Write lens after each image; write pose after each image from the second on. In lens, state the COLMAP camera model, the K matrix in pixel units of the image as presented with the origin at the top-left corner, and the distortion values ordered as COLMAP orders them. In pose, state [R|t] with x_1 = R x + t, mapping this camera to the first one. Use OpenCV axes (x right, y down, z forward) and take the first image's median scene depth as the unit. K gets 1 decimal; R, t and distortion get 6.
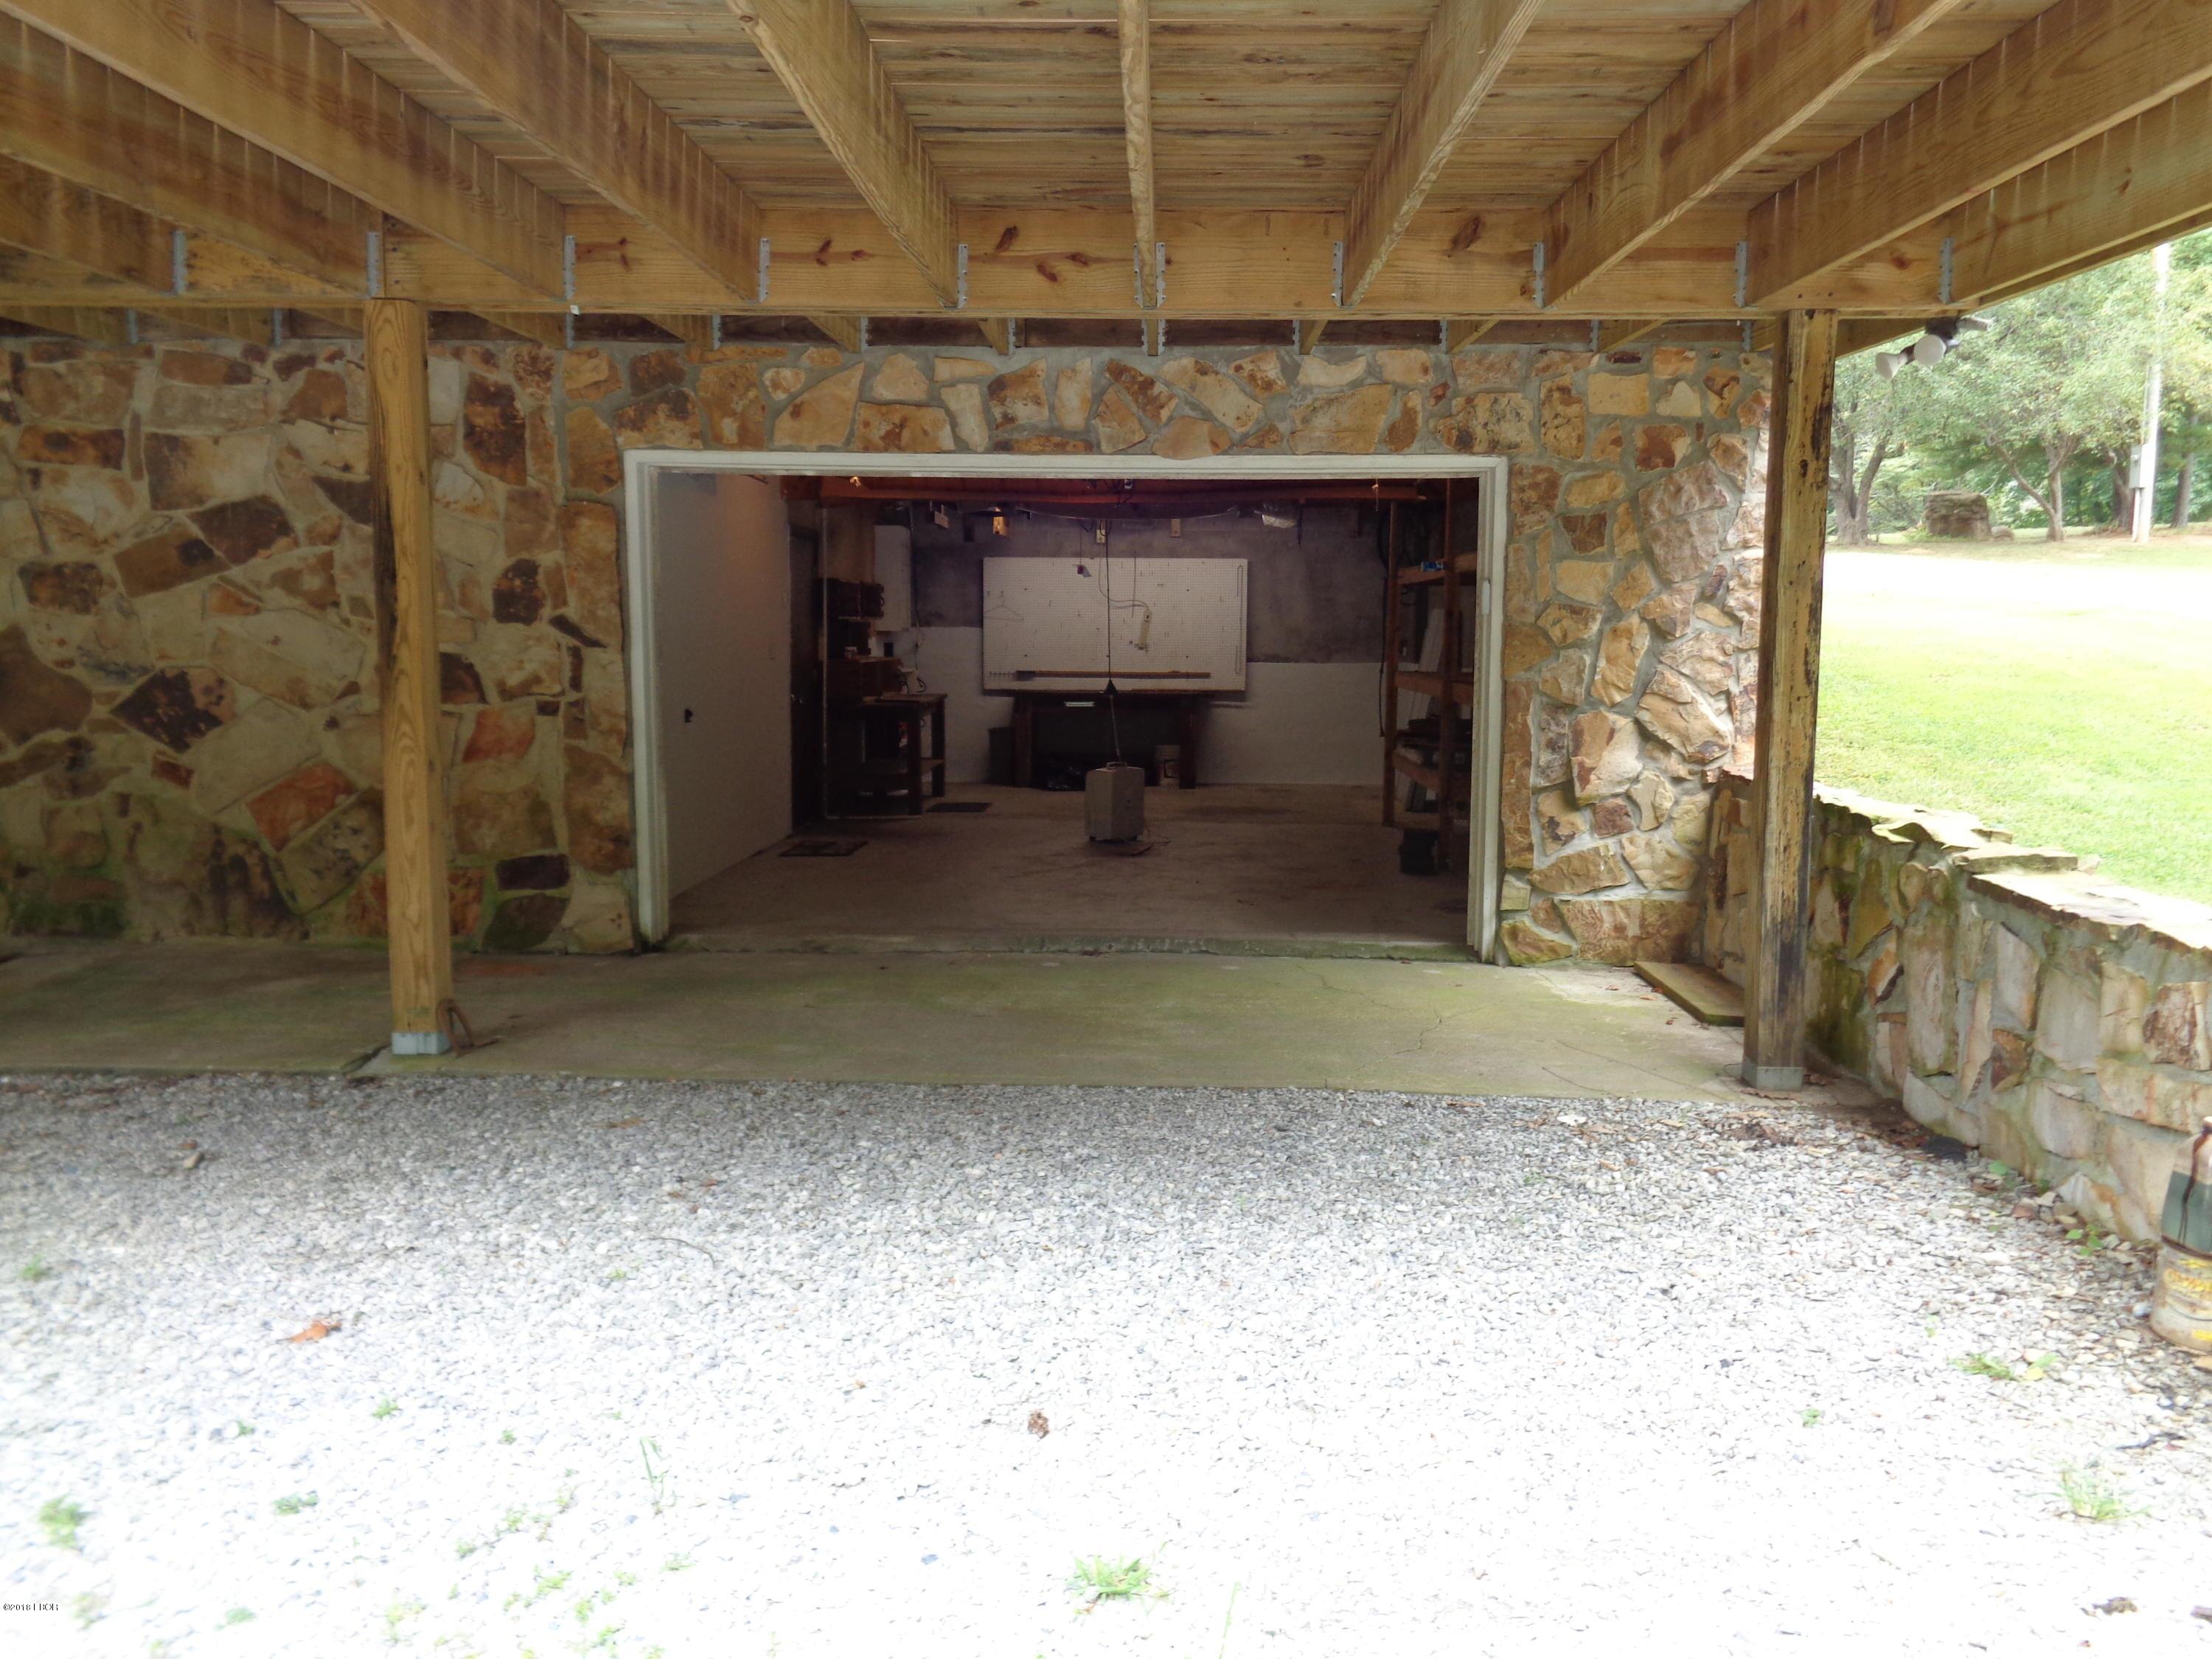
lens RADIAL K [[1668.6, 0, 1106.0], [0, 1668.6, 829.5], [0, 0, 1]] dist [0.000718, -0.001963]
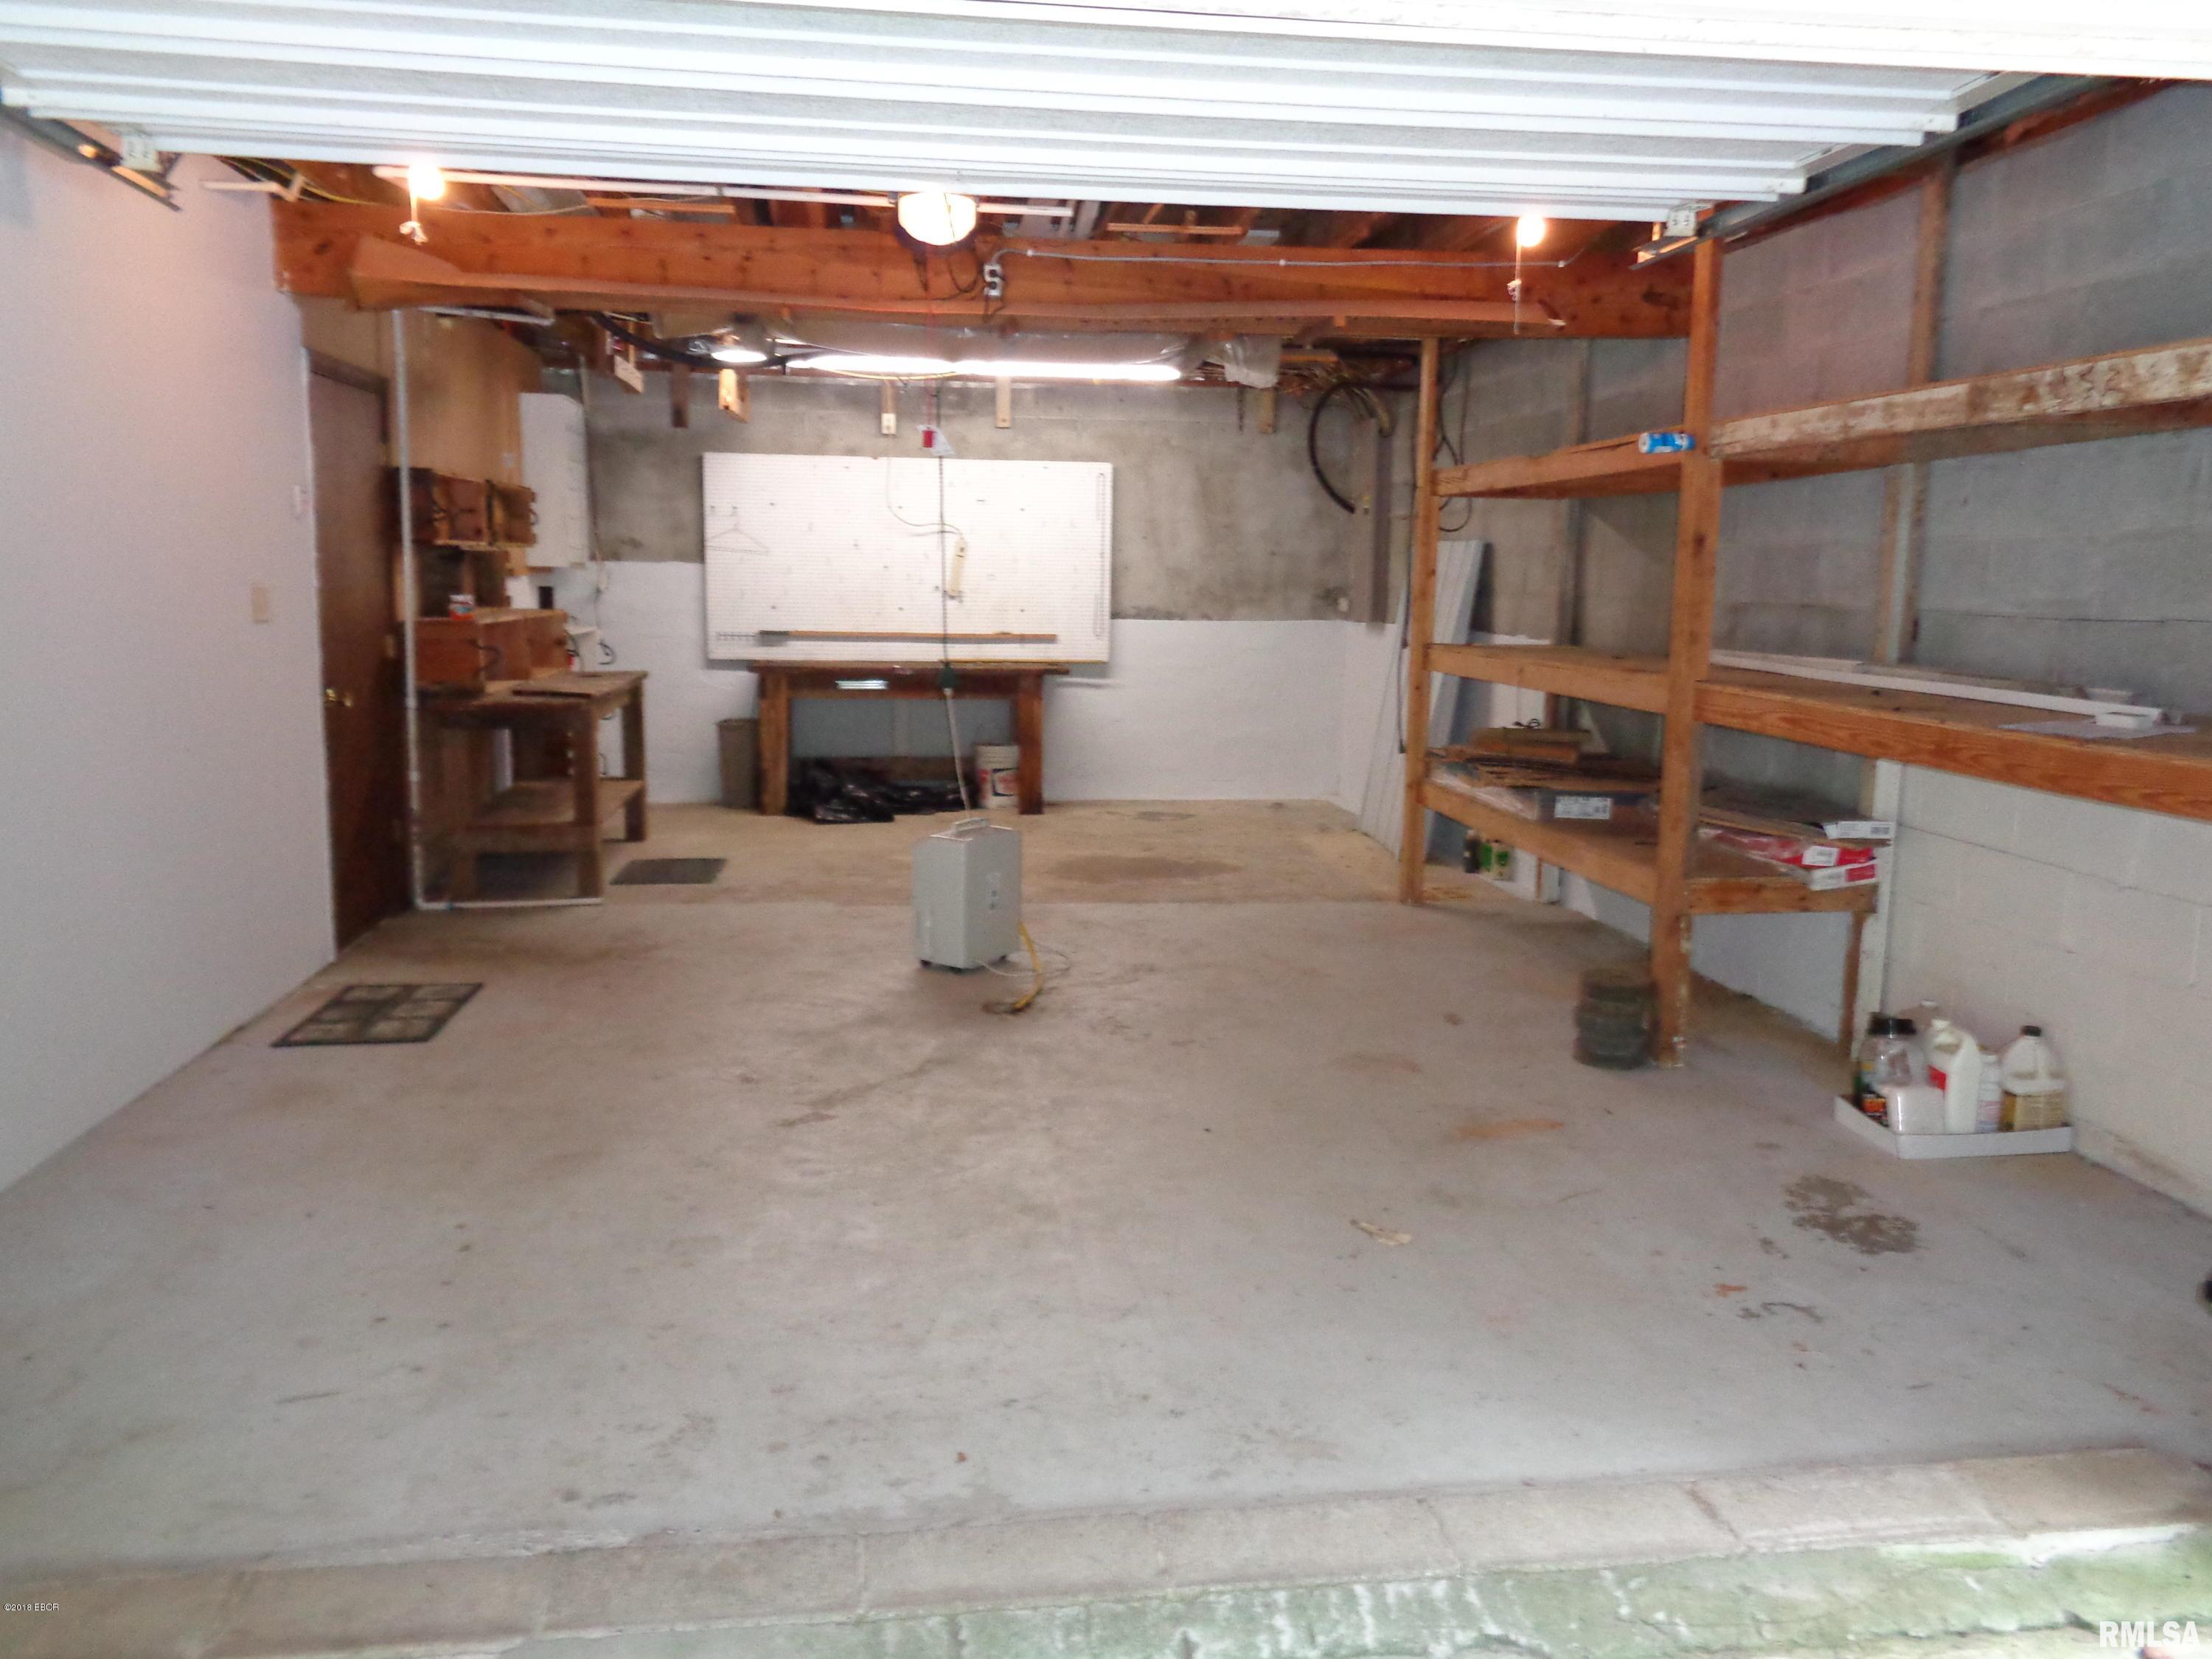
lens RADIAL K [[1668.6, 0, 1106.0], [0, 1668.6, 829.5], [0, 0, 1]] dist [0.000718, -0.001963]
pose [[0.987097, -0.014699, 0.159450, -0.026422], [0.008690, 0.999228, 0.038316, -0.043370], [-0.159890, -0.036436, 0.986462, 0.351049]]
